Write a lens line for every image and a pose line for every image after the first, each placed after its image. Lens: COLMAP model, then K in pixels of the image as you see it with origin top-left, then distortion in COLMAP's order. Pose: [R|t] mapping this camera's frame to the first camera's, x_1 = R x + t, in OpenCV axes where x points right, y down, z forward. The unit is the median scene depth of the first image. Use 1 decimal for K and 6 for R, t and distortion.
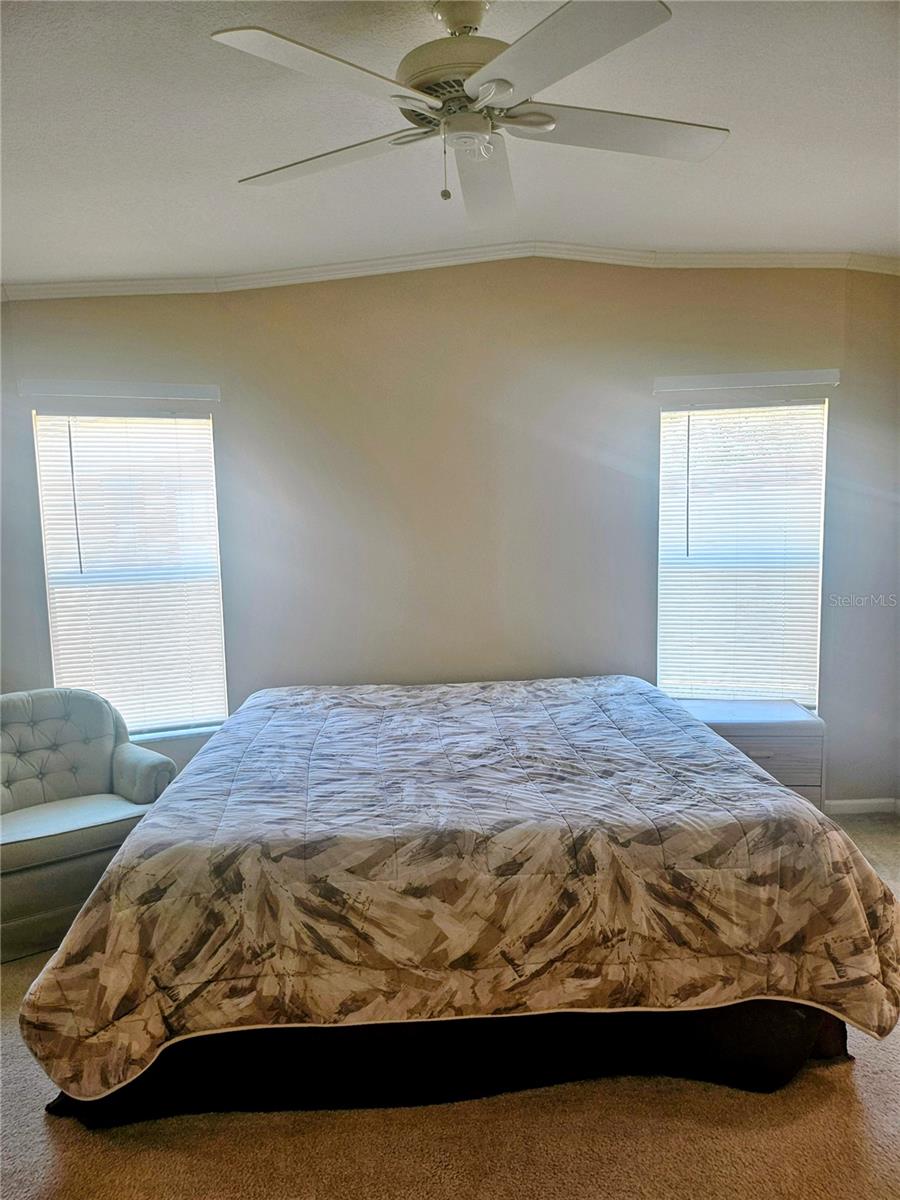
lens RADIAL K [[857.3, 0, 444.5], [0, 857.3, 601.6], [0, 0, 1]] dist [0.047462, -0.046358]
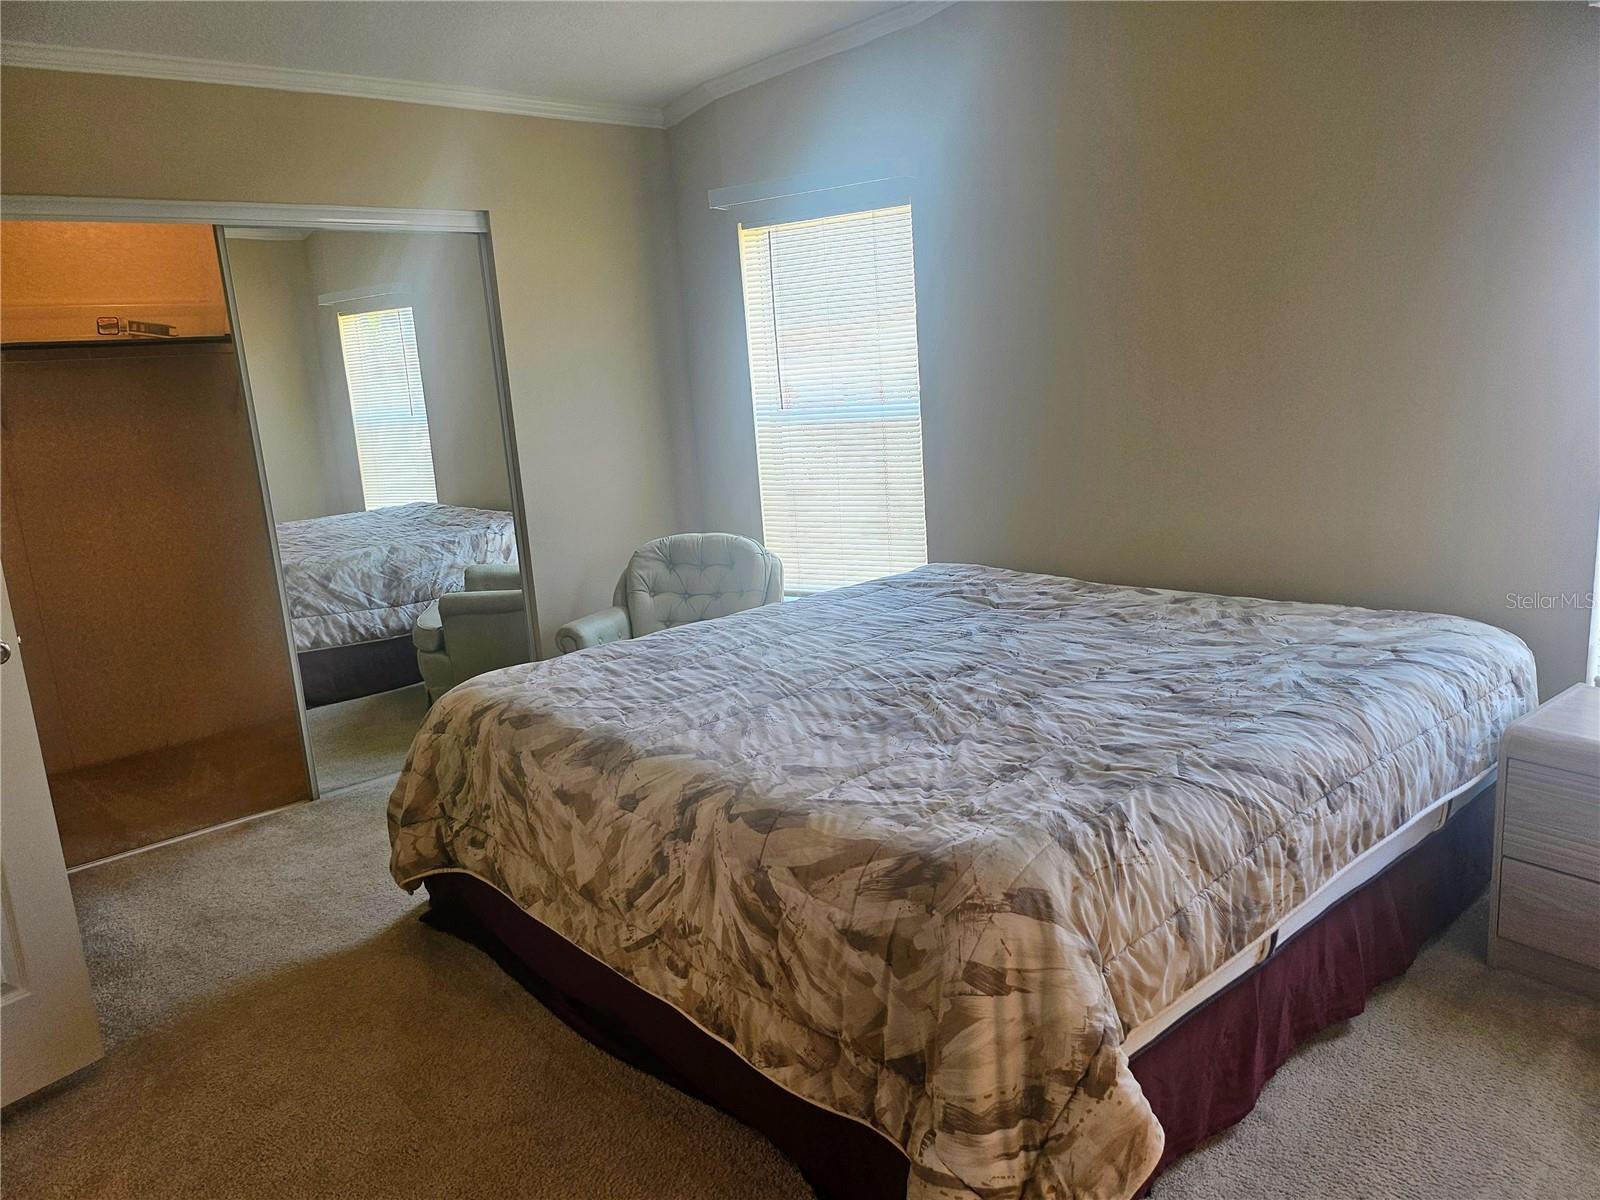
lens RADIAL K [[1143.0, 0, 801.5], [0, 1143.0, 596.2], [0, 0, 1]] dist [0.047462, -0.046358]
pose [[0.605784, 0.136288, -0.783870, 0.932832], [-0.031436, 0.988550, 0.147582, -0.027558], [0.795008, -0.064761, 0.603132, 0.509199]]
